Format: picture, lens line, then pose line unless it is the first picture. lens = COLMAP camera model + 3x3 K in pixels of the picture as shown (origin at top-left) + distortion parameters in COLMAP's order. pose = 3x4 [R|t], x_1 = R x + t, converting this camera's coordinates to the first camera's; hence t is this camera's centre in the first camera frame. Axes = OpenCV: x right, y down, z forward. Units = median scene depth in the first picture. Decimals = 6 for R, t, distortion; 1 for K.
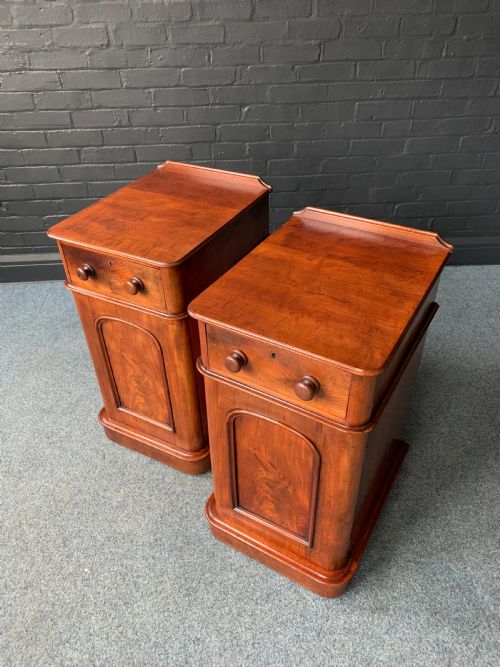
lens RADIAL K [[507.0, 0, 250.4], [0, 507.0, 330.5], [0, 0, 1]] dist [-0.001143, 0.001911]
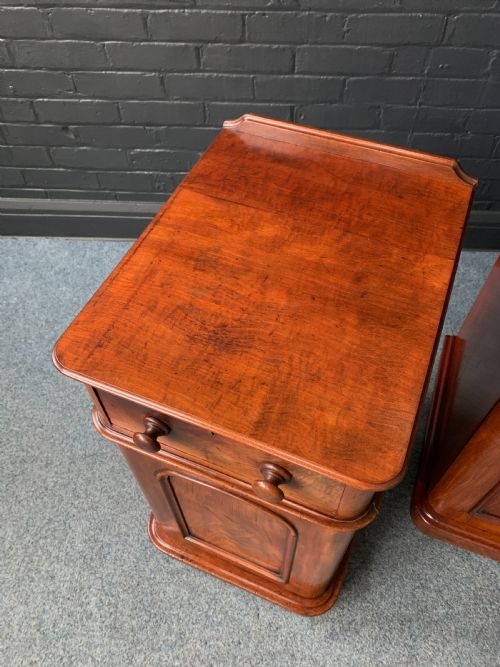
lens RADIAL K [[515.3, 0, 252.3], [0, 515.3, 328.9], [0, 0, 1]] dist [-0.002551, -0.001070]
pose [[0.995428, 0.082468, -0.048191, -0.236758], [-0.066390, 0.960100, 0.271663, -0.224011], [0.068671, -0.267222, 0.961185, 0.373785]]
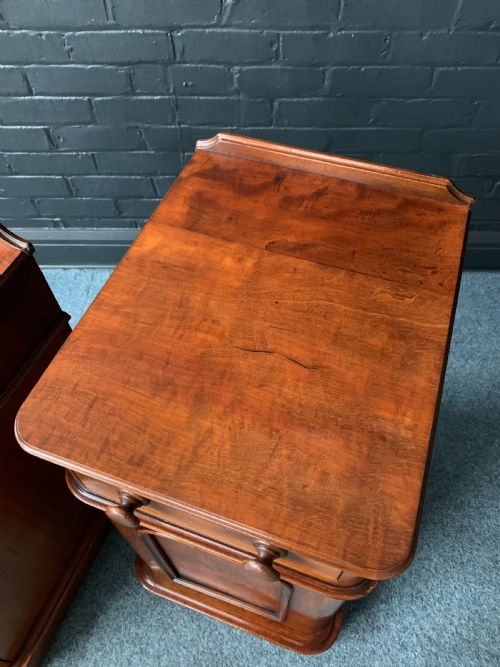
lens RADIAL K [[515.3, 0, 252.3], [0, 515.3, 328.9], [0, 0, 1]] dist [-0.002551, -0.001070]
pose [[0.997878, 0.056233, -0.032829, 0.046152], [-0.044343, 0.956063, 0.289790, -0.284258], [0.047682, -0.287719, 0.956527, 0.446579]]
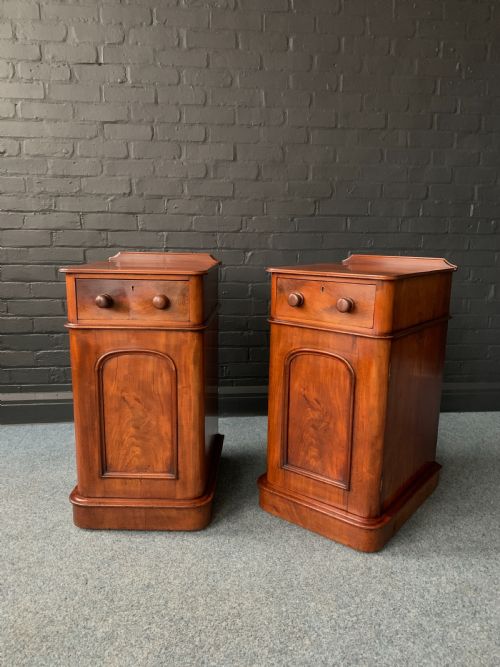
lens RADIAL K [[508.9, 0, 250.9], [0, 508.9, 332.5], [0, 0, 1]] dist [0.003906, -0.006643]
pose [[0.997473, 0.017350, 0.068899, -0.080872], [0.015179, 0.895303, -0.445200, 0.207415], [-0.069409, 0.445120, 0.892777, 0.104126]]
